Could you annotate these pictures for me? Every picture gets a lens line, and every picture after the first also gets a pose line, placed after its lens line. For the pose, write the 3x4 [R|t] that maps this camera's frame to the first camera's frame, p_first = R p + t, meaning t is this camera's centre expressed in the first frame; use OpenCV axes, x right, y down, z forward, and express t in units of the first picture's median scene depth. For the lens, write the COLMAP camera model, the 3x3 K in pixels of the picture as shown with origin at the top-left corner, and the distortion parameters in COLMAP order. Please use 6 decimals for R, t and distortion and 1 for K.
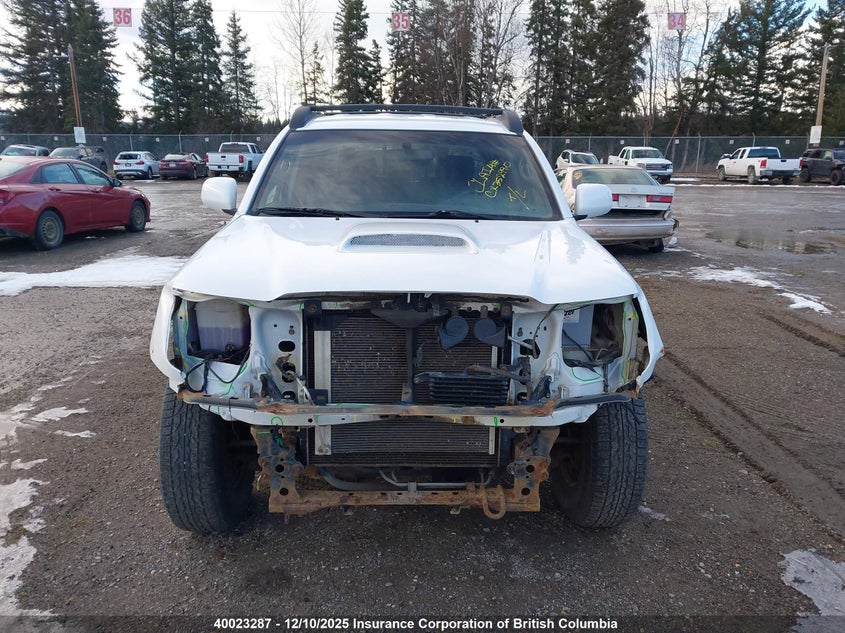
lens RADIAL K [[668.2, 0, 422.5], [0, 668.2, 316.5], [0, 0, 1]] dist [0.005990, 0.003191]
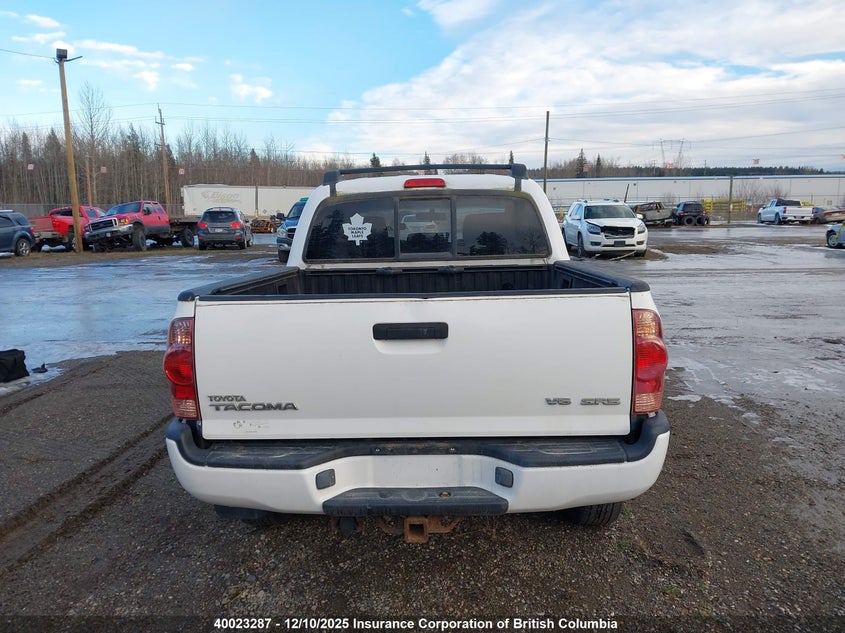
lens RADIAL K [[659.2, 0, 419.5], [0, 659.2, 317.3], [0, 0, 1]] dist [0.016457, -0.006214]
pose [[-0.997853, -0.002830, 0.065430, -0.007685], [0.022382, 0.924174, 0.381316, -0.050157], [-0.061548, 0.381962, -0.922126, 0.206954]]
